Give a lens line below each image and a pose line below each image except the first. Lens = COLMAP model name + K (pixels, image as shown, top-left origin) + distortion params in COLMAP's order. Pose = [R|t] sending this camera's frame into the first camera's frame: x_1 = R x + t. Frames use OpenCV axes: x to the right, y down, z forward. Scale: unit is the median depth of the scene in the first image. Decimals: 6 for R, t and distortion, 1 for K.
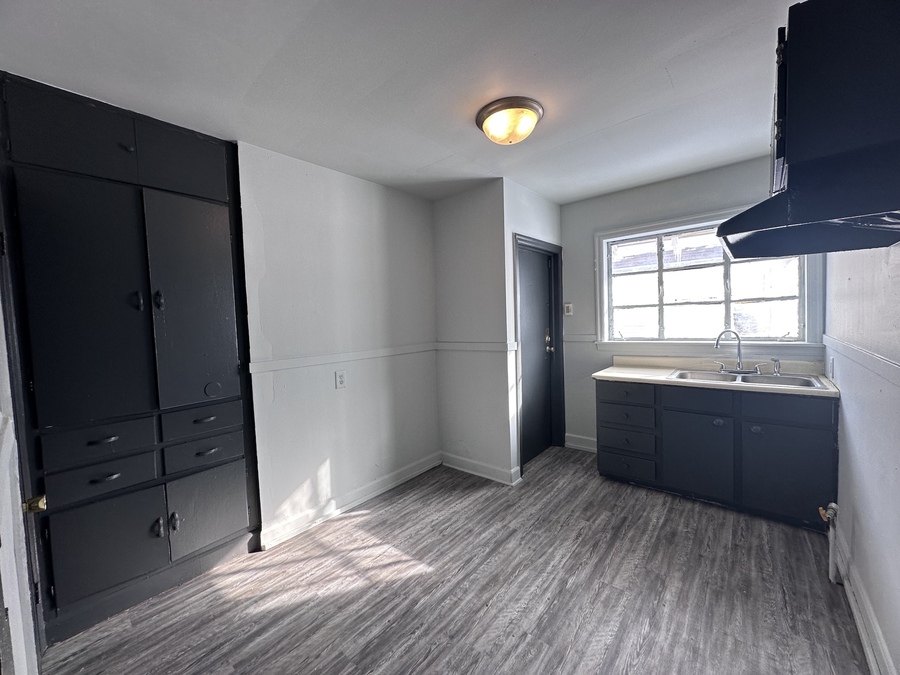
lens RADIAL K [[358.8, 0, 450.0], [0, 358.8, 337.5], [0, 0, 1]] dist [0.000032, 0.000023]
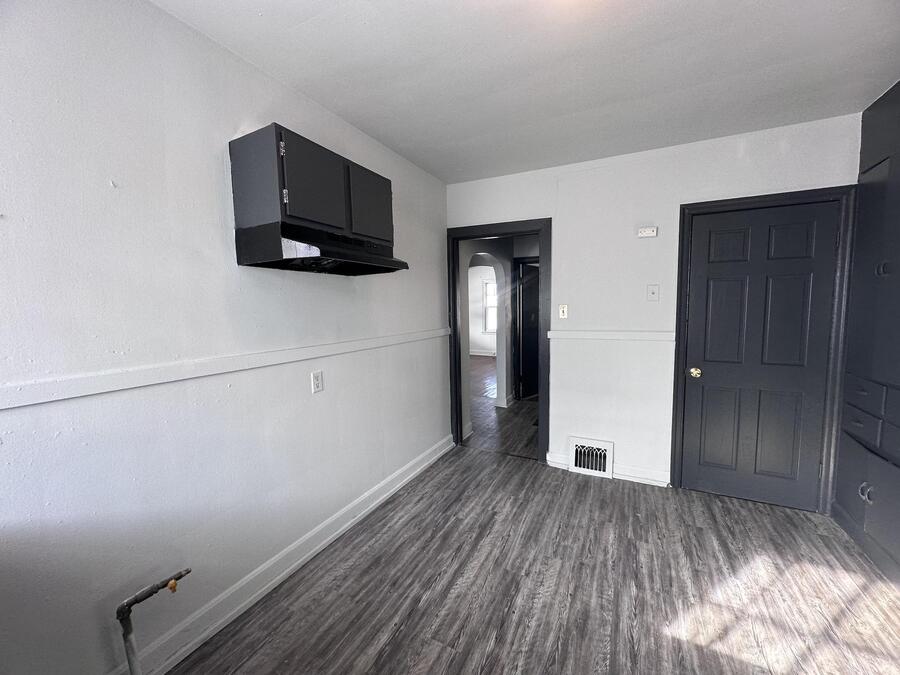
lens RADIAL K [[358.8, 0, 450.0], [0, 358.8, 337.5], [0, 0, 1]] dist [0.000032, 0.000023]
pose [[-0.972062, 0.071113, -0.223691, 0.587815], [0.039520, 0.988982, 0.142666, -0.110354], [0.231372, 0.129840, -0.964162, 1.752359]]
